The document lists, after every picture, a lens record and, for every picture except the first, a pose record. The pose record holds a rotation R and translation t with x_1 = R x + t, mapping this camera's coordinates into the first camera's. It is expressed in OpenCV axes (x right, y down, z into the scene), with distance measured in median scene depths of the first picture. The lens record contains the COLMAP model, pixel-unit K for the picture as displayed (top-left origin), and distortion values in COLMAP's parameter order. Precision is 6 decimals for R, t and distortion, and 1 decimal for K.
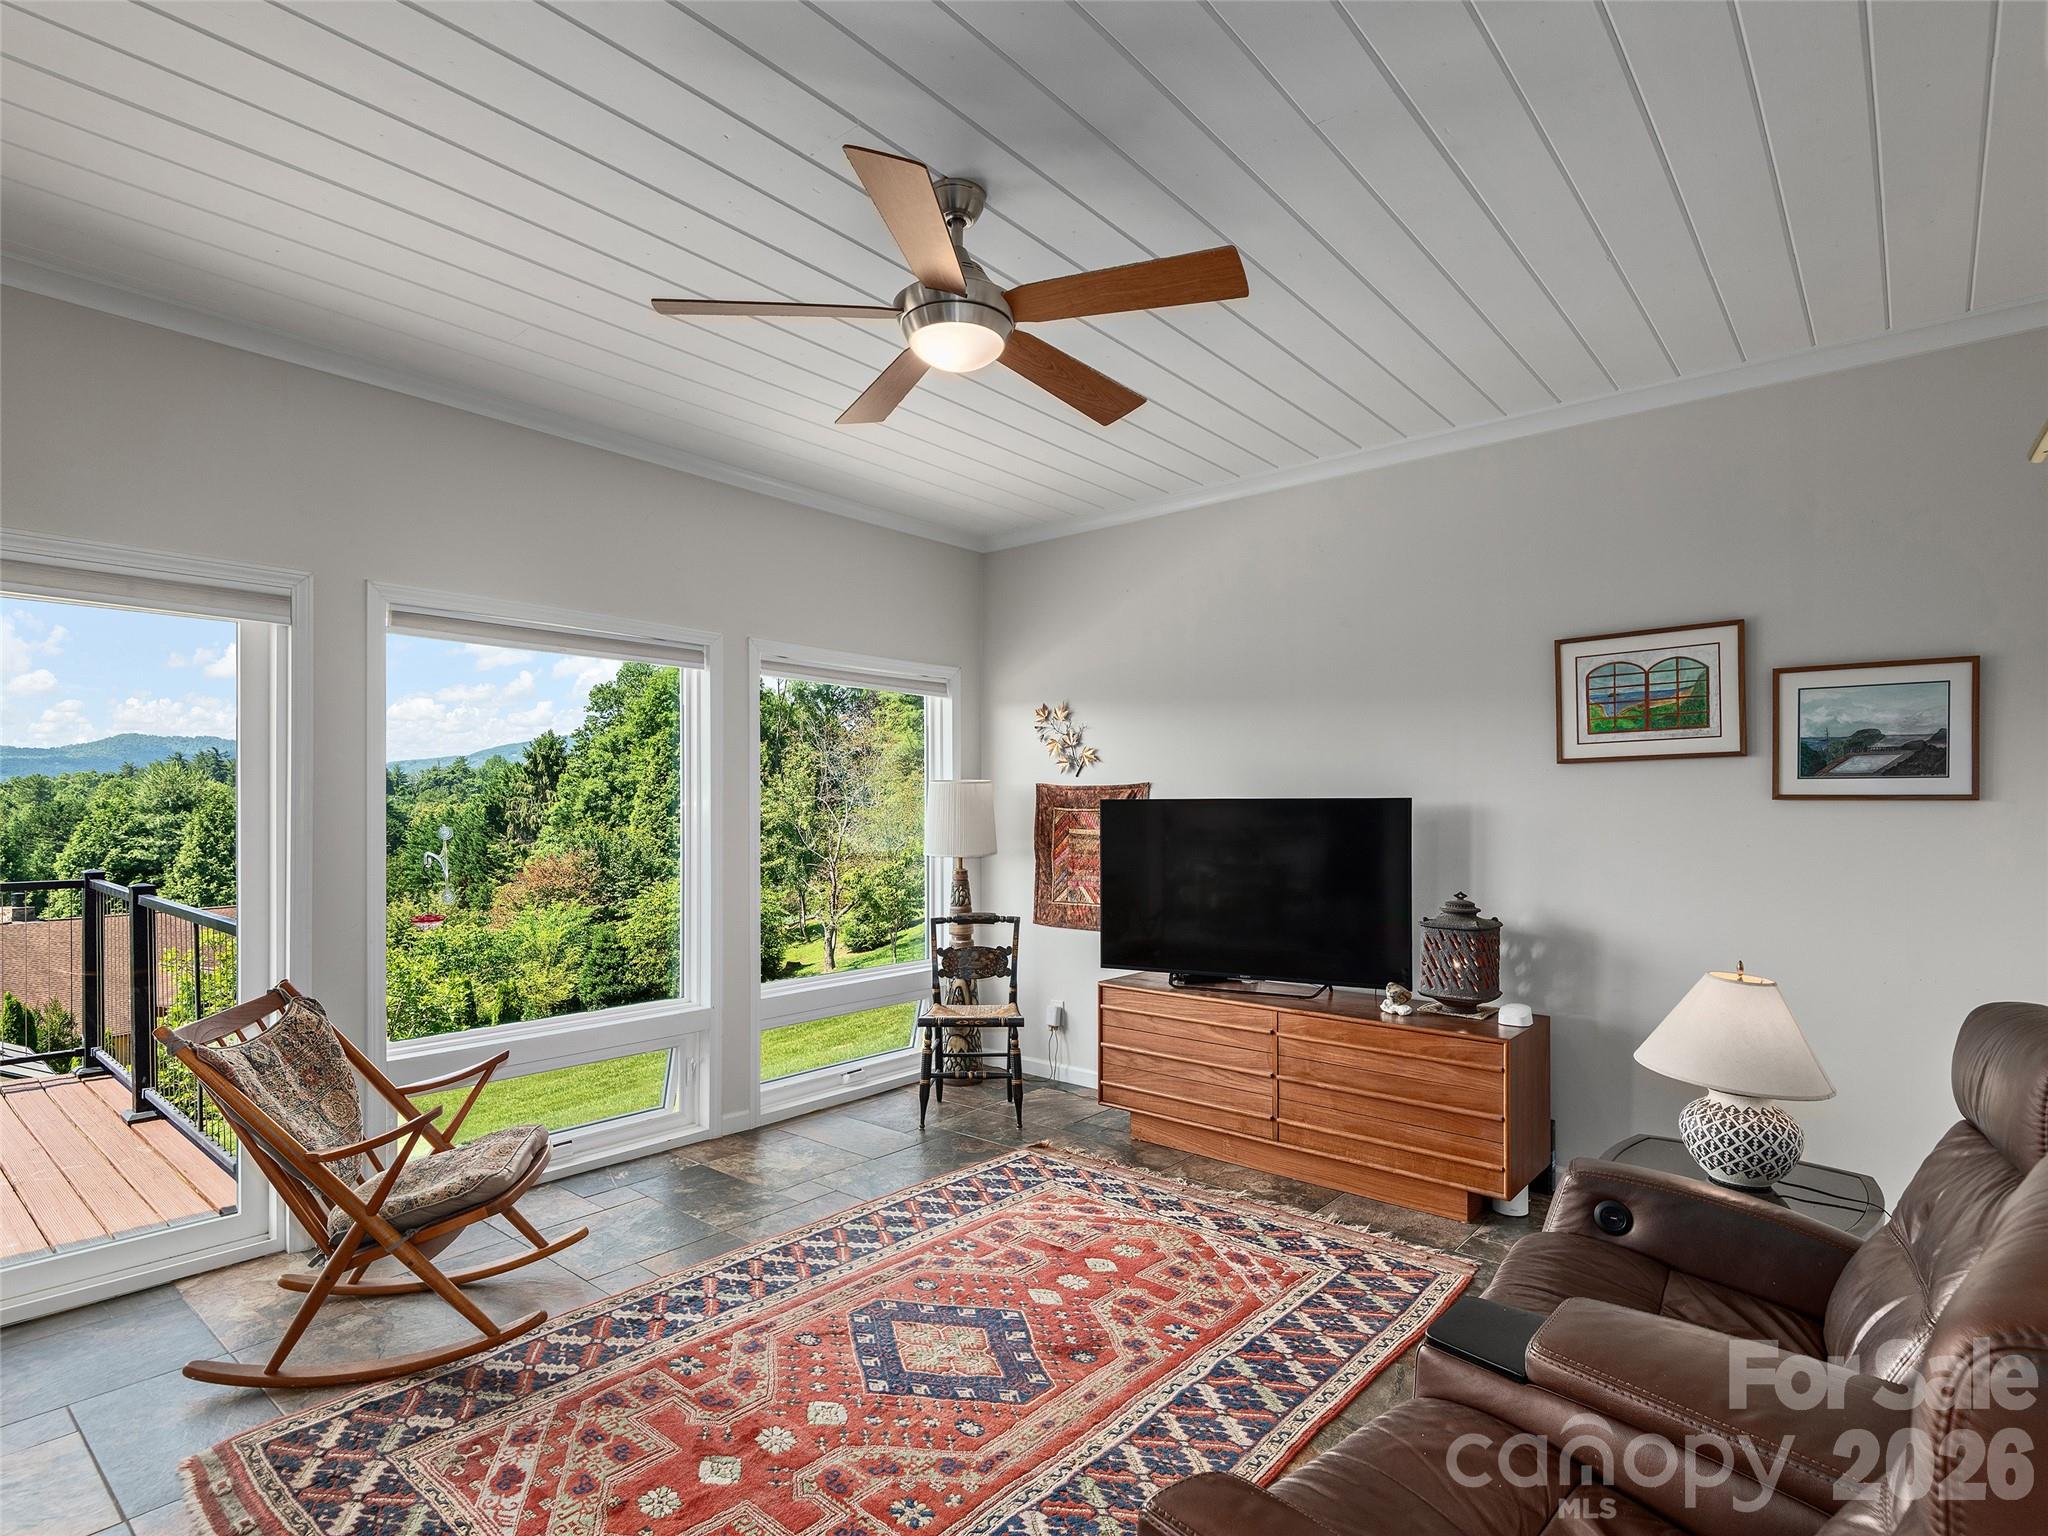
lens RADIAL K [[1044.4, 0, 1029.1], [0, 1044.4, 811.0], [0, 0, 1]] dist [0.024742, -0.013490]
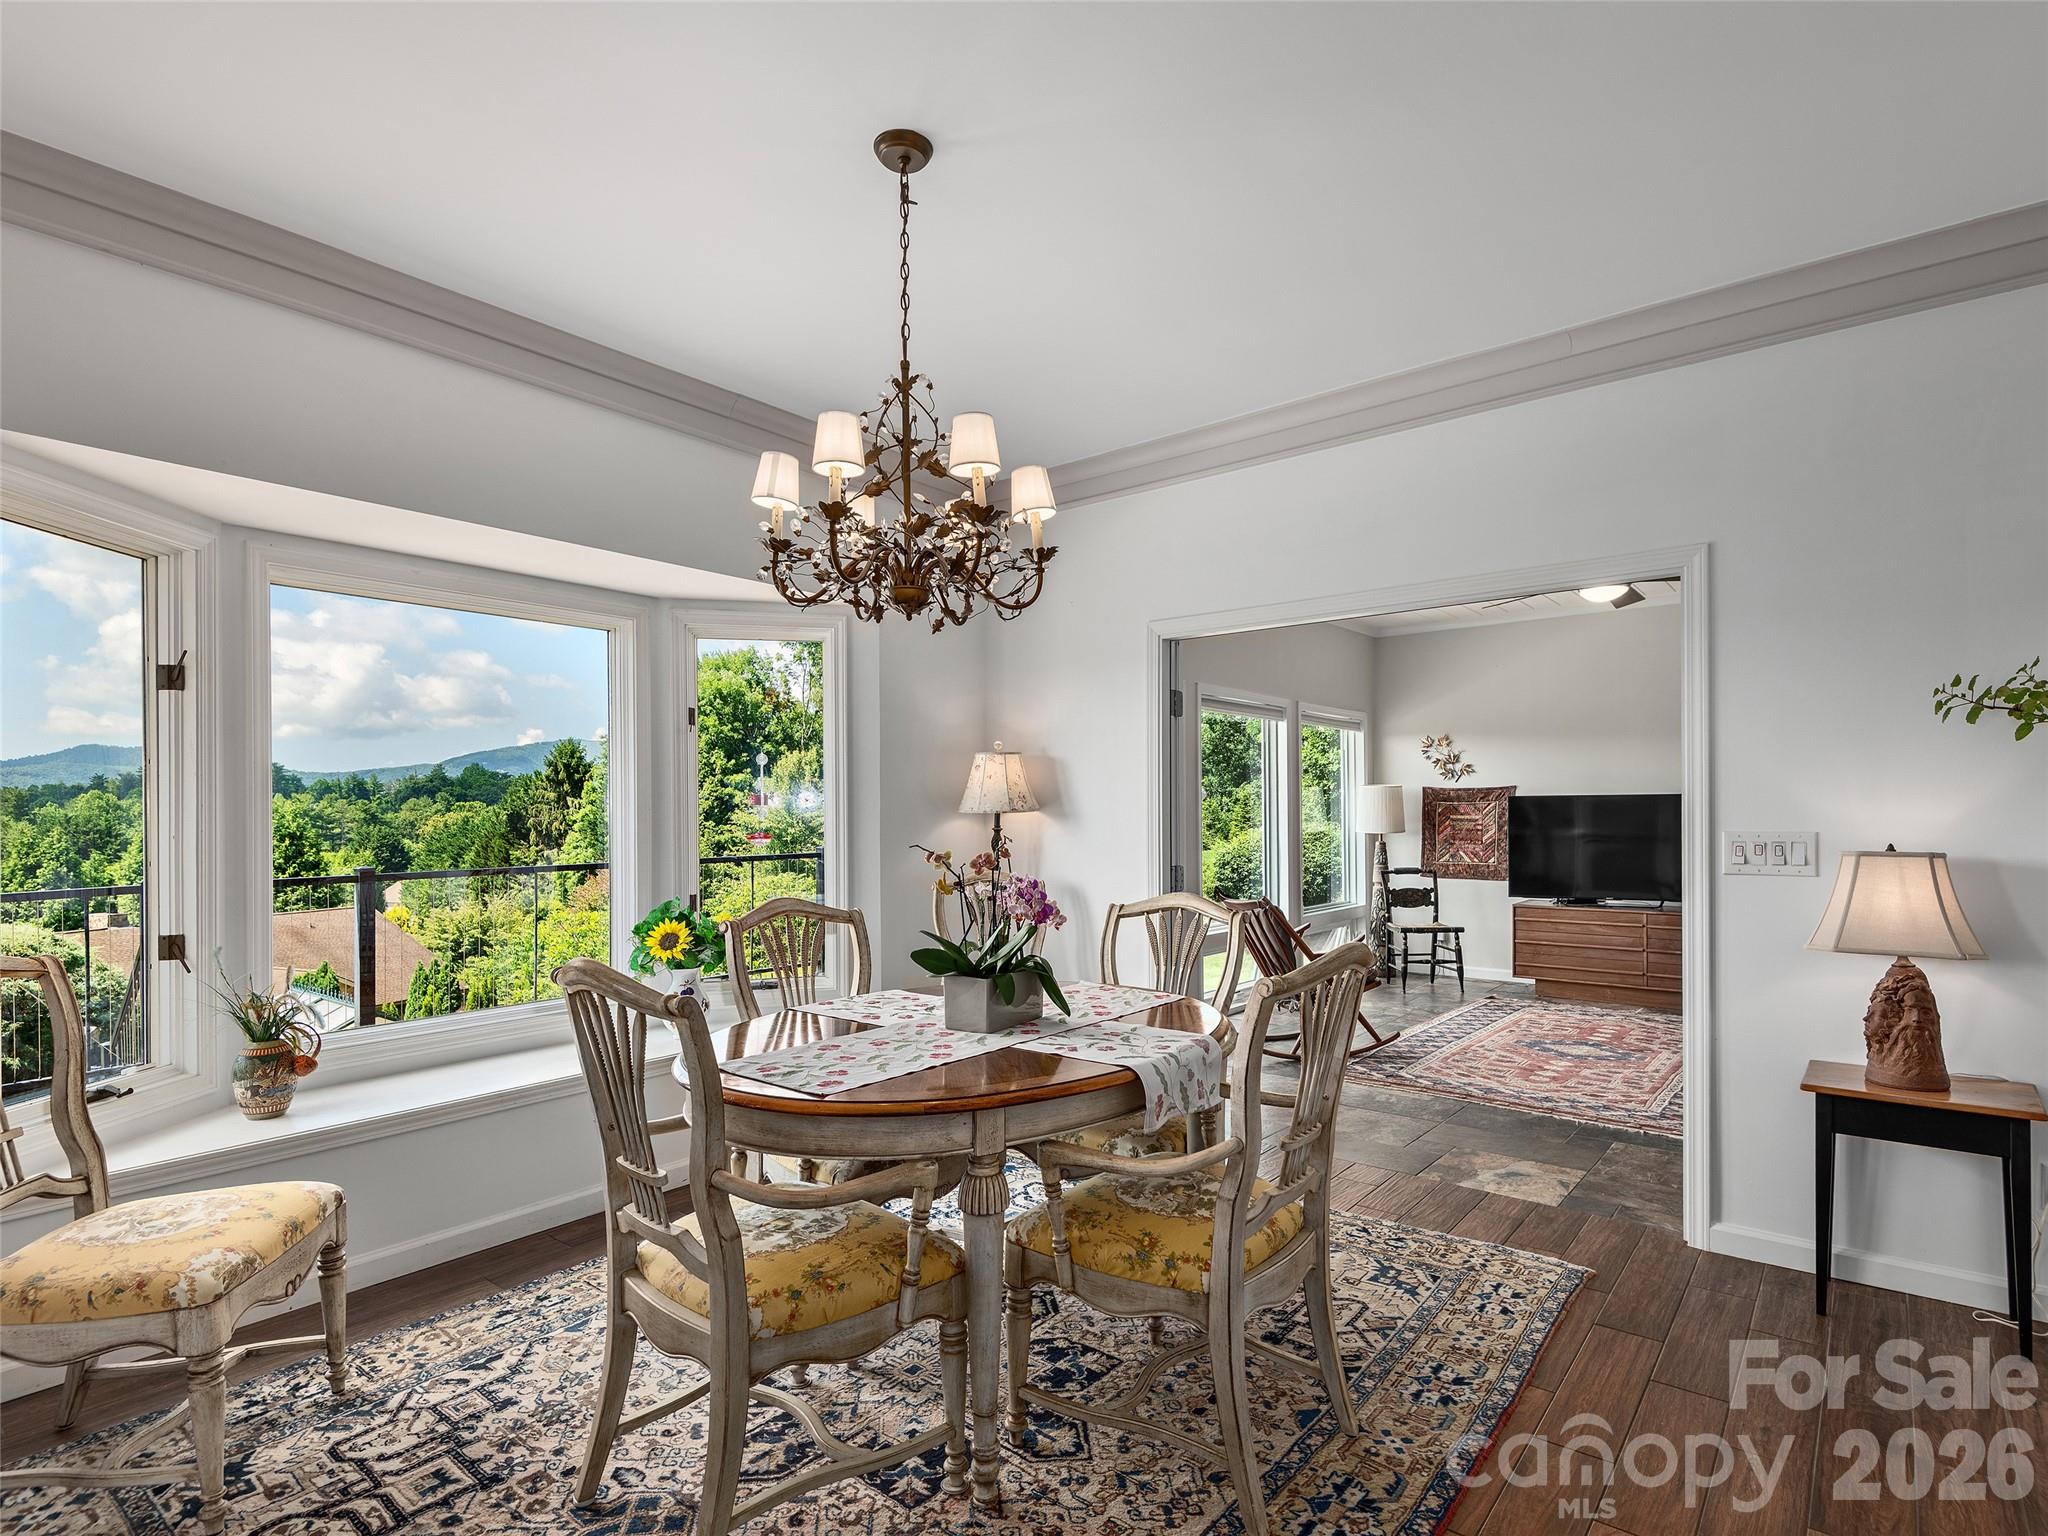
lens RADIAL K [[1044.4, 0, 1021.0], [0, 1044.4, 815.6], [0, 0, 1]] dist [0.024742, -0.013490]
pose [[0.999905, -0.008548, 0.010841, -0.671232], [0.008541, 0.999963, 0.000718, 0.011640], [-0.010847, -0.000625, 0.999941, -0.614178]]
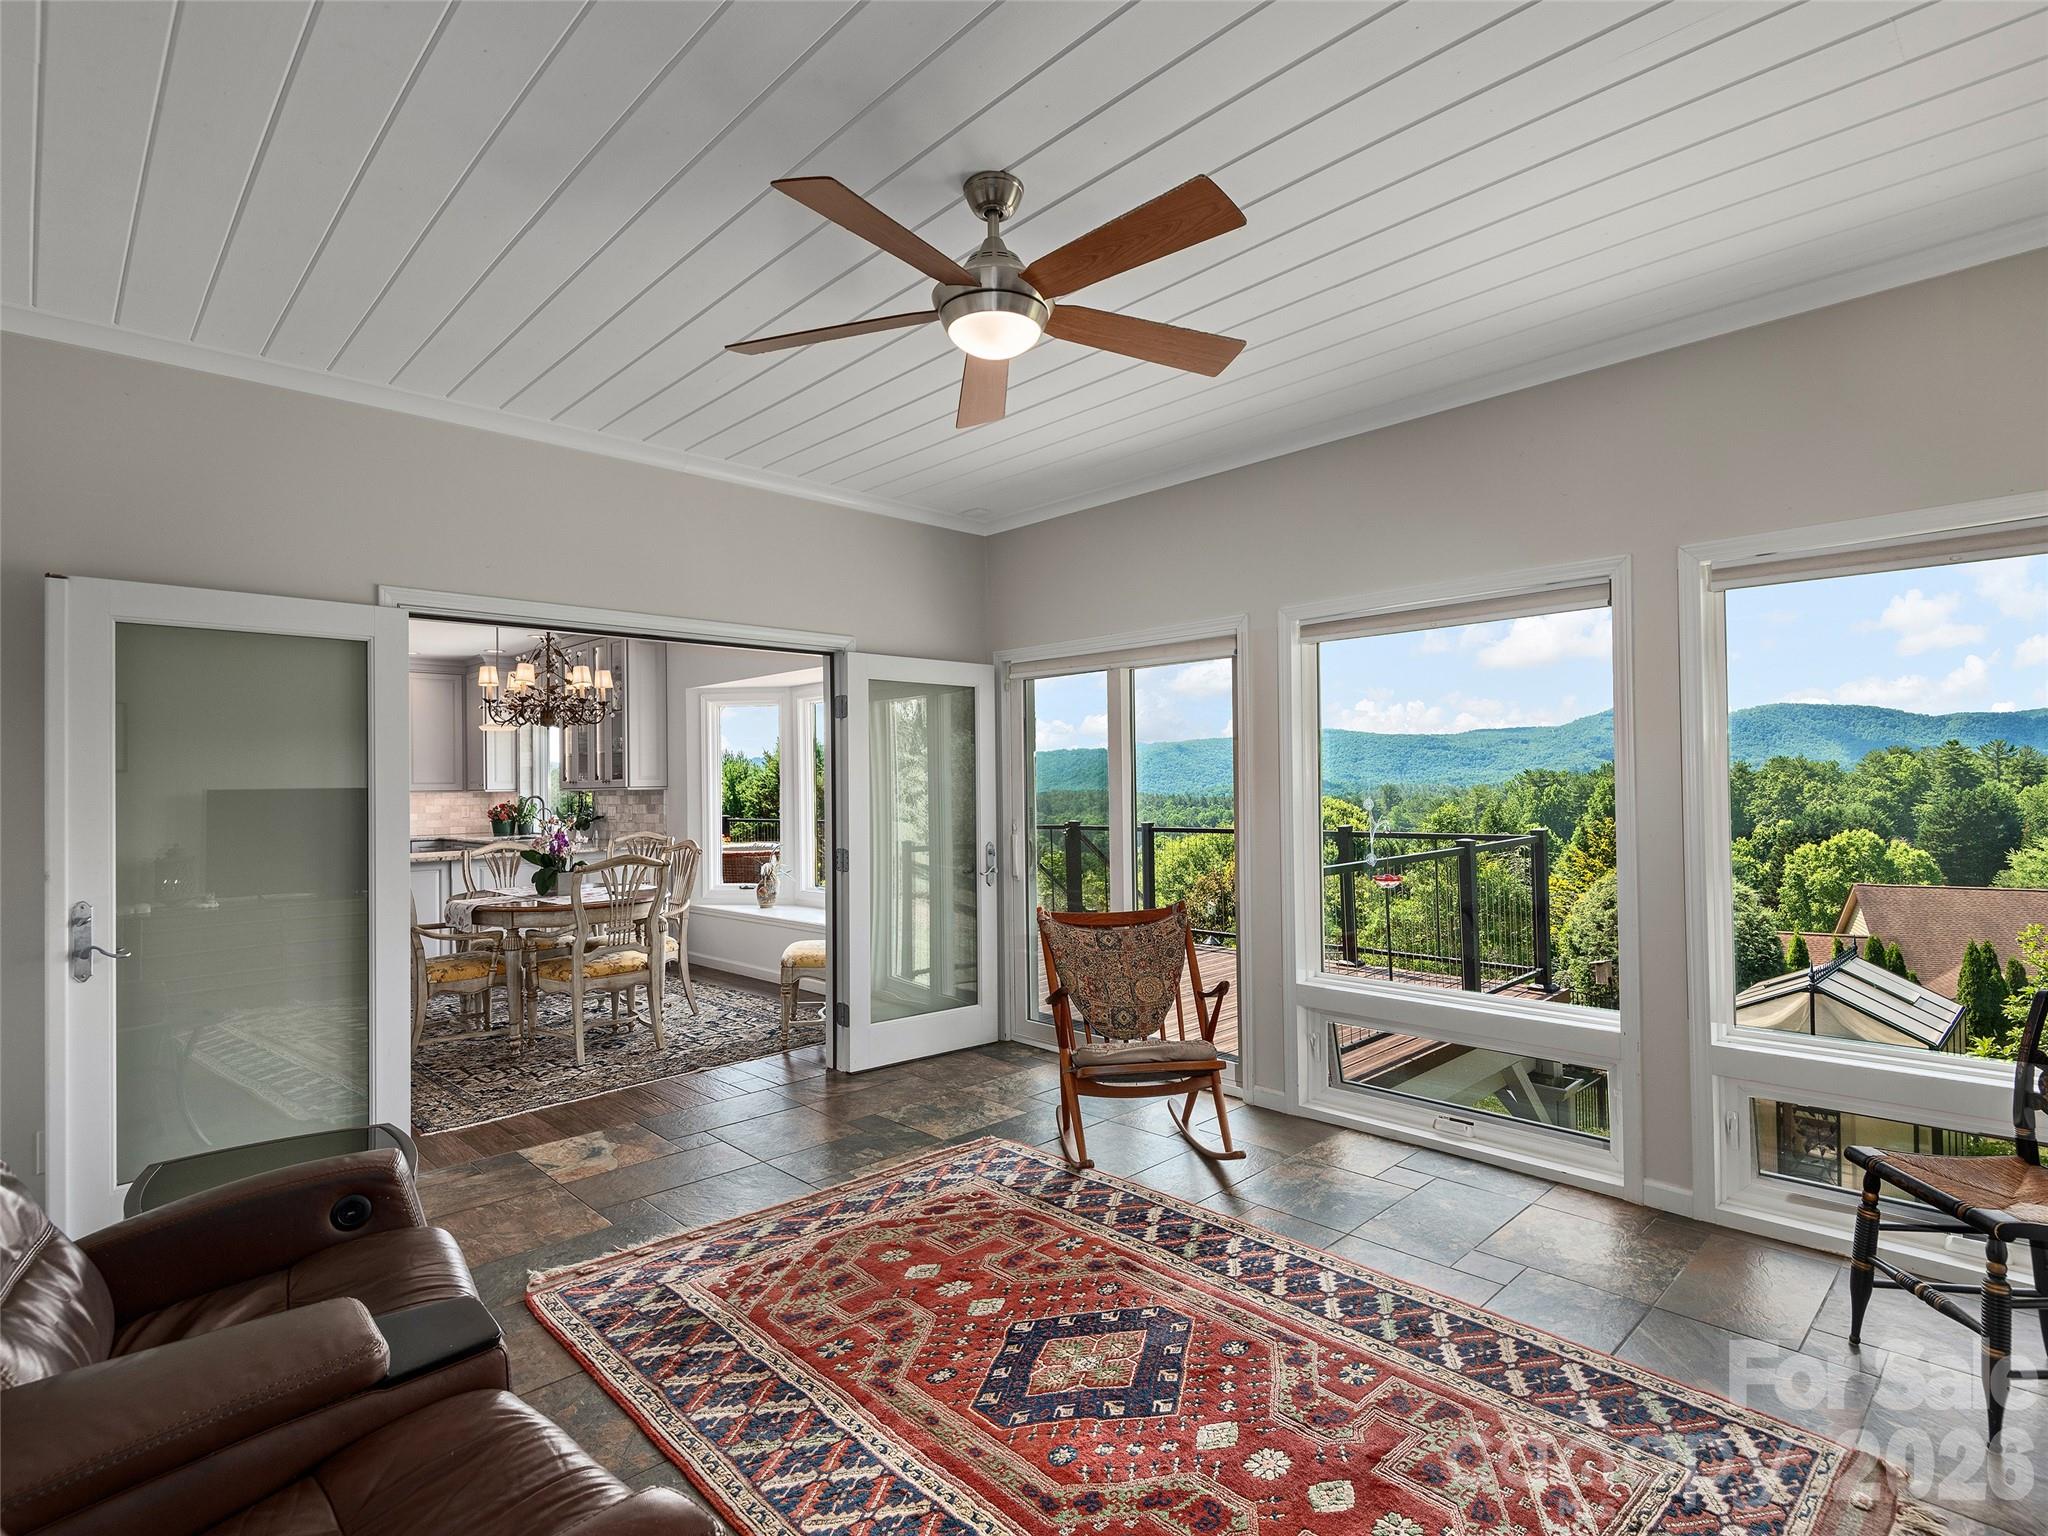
lens RADIAL K [[1044.4, 0, 1031.6], [0, 1044.4, 769.1], [0, 0, 1]] dist [0.024742, -0.013490]
pose [[-0.102084, -0.015635, -0.994653, 0.471970], [0.014233, 0.999751, -0.017176, -0.001379], [0.994674, -0.015910, -0.101836, 0.572694]]
